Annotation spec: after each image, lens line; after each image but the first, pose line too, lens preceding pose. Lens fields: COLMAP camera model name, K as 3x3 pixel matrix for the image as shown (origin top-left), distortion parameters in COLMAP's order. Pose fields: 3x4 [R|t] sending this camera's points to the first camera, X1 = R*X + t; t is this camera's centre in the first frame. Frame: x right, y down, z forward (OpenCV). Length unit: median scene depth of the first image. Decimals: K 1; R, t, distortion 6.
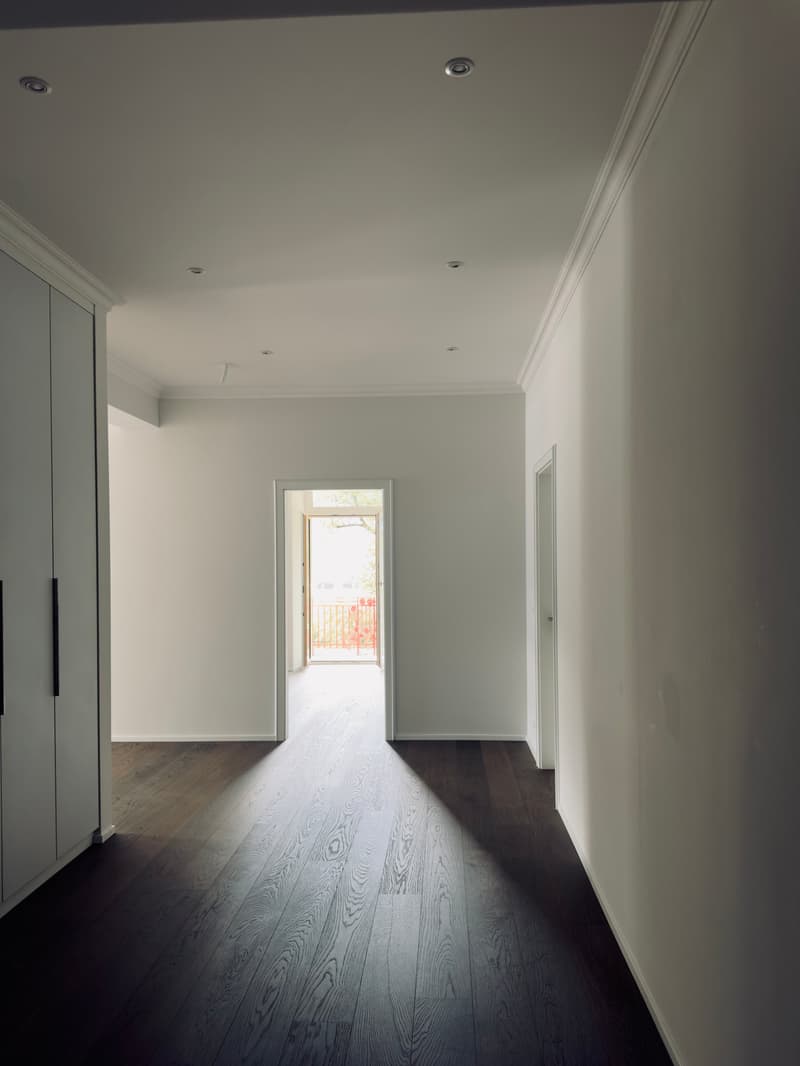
lens RADIAL K [[879.9, 0, 400.0], [0, 879.9, 533.0], [0, 0, 1]] dist [-0.068441, 0.000125]
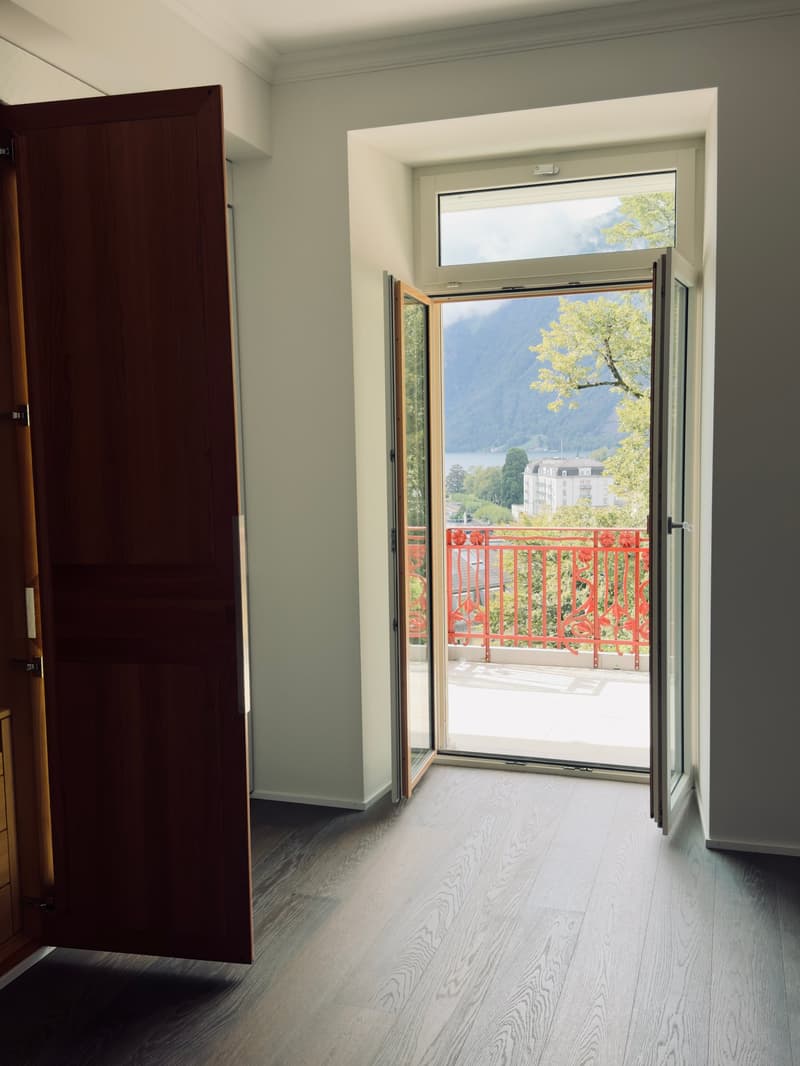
lens RADIAL K [[879.9, 0, 400.0], [0, 879.9, 533.0], [0, 0, 1]] dist [-0.068441, 0.000125]
pose [[0.958790, 0.035441, -0.281895, -0.019885], [0.004133, 0.990344, 0.138568, 0.016152], [0.284085, -0.134023, 0.949386, 0.574917]]
